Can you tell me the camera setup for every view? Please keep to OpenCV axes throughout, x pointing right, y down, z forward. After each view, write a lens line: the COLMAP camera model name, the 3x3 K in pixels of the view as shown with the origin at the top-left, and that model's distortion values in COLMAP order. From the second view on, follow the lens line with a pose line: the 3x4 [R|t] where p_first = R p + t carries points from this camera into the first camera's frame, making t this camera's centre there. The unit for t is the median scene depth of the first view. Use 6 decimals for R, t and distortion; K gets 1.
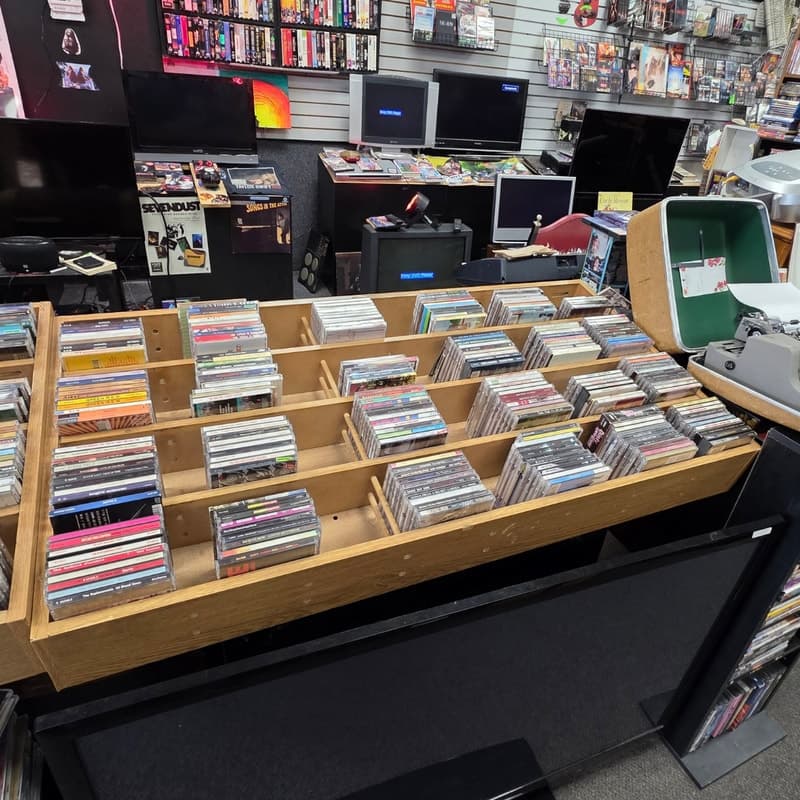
lens RADIAL K [[564.4, 0, 433.5], [0, 564.4, 386.7], [0, 0, 1]] dist [0.004790, -0.003584]
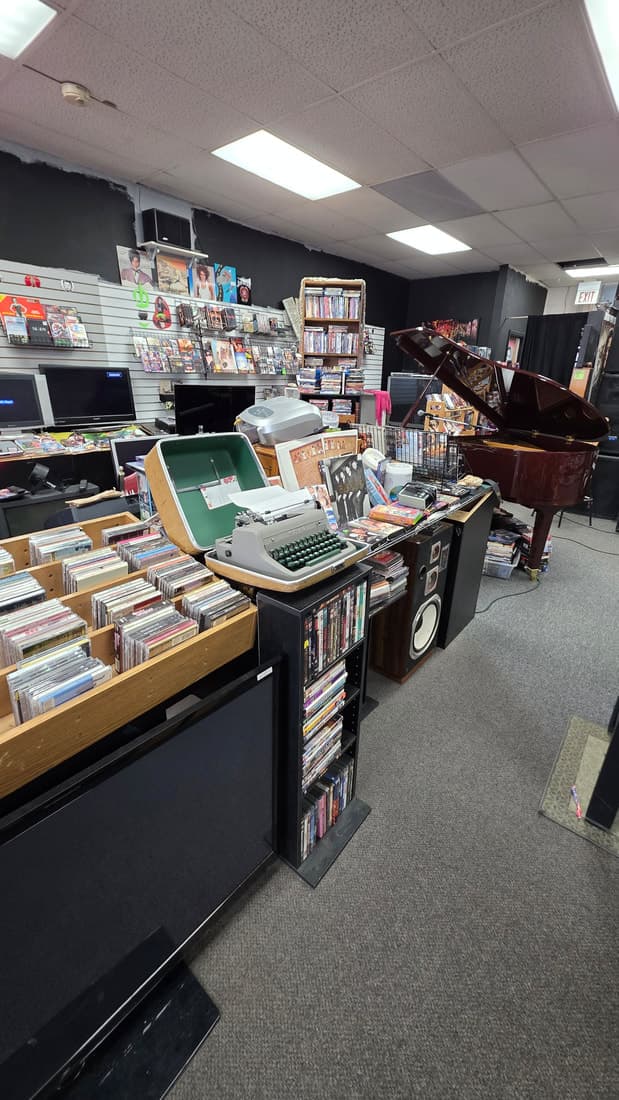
lens RADIAL K [[434.3, 0, 323.3], [0, 434.3, 532.2], [0, 0, 1]] dist [0.003674, 0.000184]
pose [[0.893355, -0.217086, 0.393435, 0.105594], [0.268068, 0.960163, -0.078902, 0.016988], [-0.360633, 0.175955, 0.915960, -0.004927]]
